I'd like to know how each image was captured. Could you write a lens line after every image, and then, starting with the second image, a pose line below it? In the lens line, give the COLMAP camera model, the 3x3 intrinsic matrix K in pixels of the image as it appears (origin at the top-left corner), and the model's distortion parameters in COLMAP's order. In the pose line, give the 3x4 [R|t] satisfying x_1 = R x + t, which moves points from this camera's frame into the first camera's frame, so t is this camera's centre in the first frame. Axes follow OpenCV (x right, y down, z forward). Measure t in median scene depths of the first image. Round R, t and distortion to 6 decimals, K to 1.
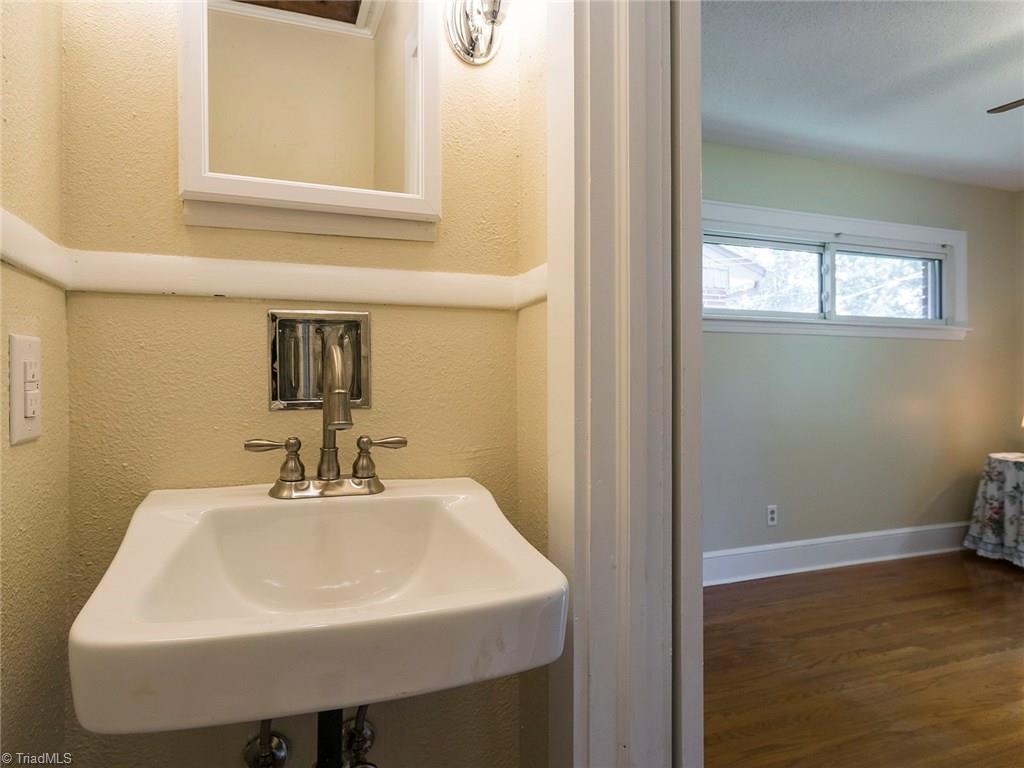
lens RADIAL K [[634.4, 0, 512.0], [0, 634.4, 384.0], [0, 0, 1]] dist [0.000548, 0.001667]
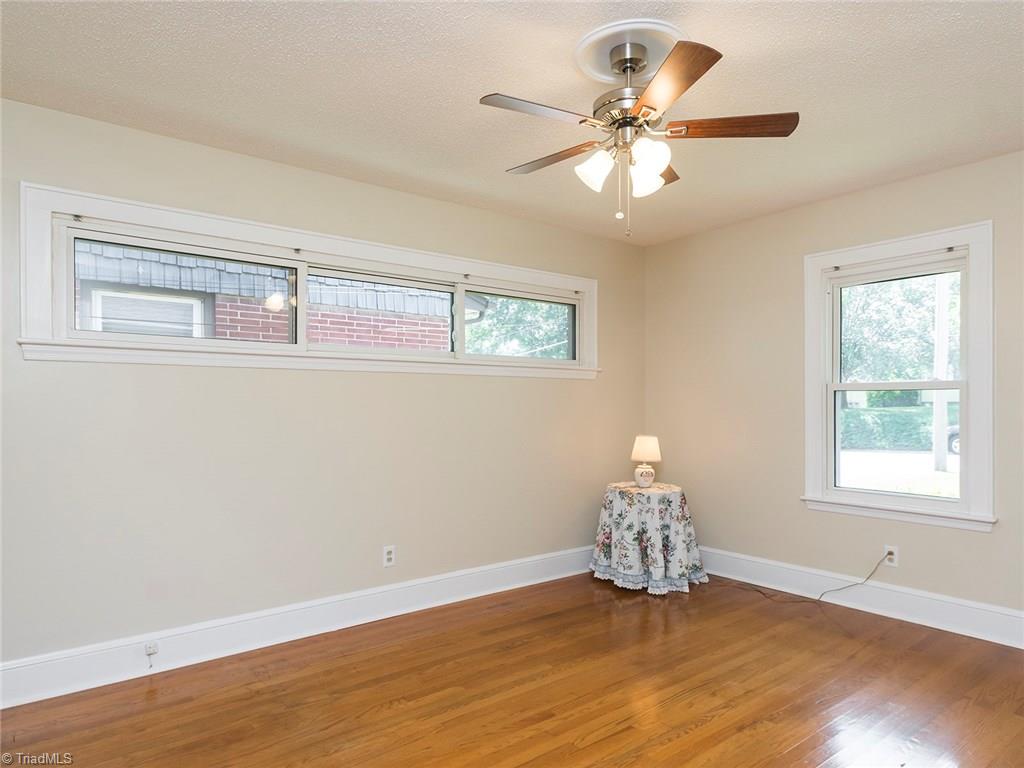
lens RADIAL K [[632.2, 0, 530.2], [0, 632.2, 405.4], [0, 0, 1]] dist [-0.006223, -0.000163]
pose [[0.950818, 0.004777, 0.309713, 0.297266], [-0.006883, 0.999960, 0.005707, -0.032870], [-0.309673, -0.007558, 0.950813, -0.001463]]
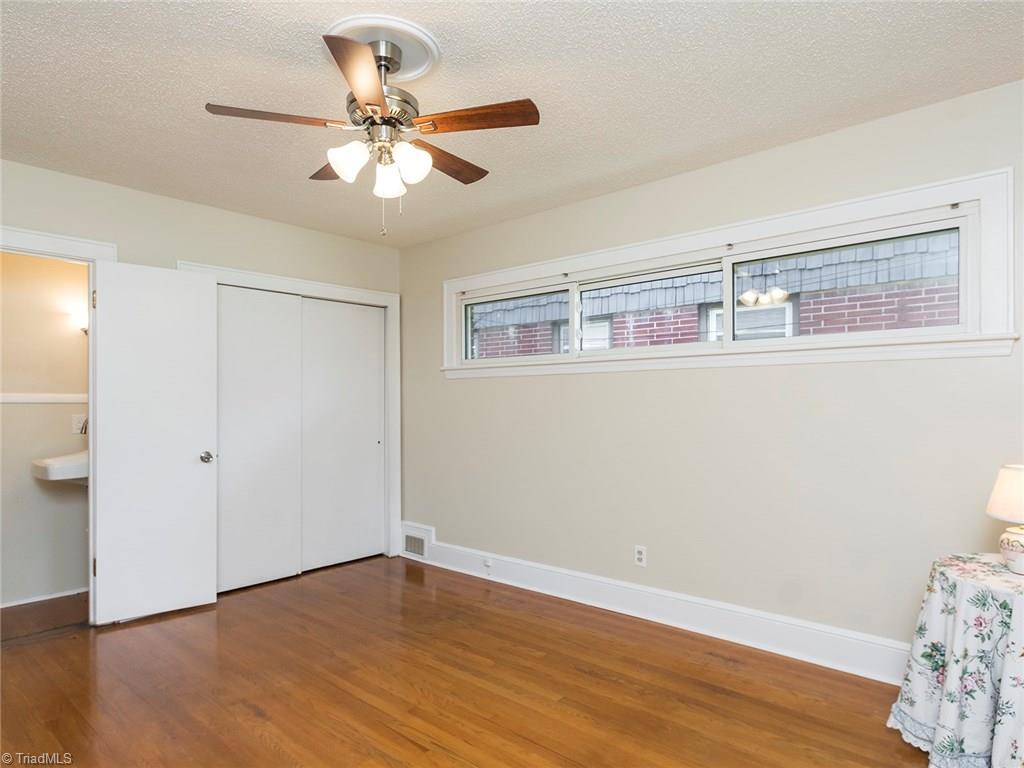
lens RADIAL K [[616.9, 0, 497.5], [0, 616.9, 405.1], [0, 0, 1]] dist [0.002110, 0.001314]
pose [[0.452827, 0.009067, -0.891552, 1.102699], [0.006700, 0.999885, 0.013571, -0.039428], [0.891573, -0.012119, 0.452715, 0.352708]]
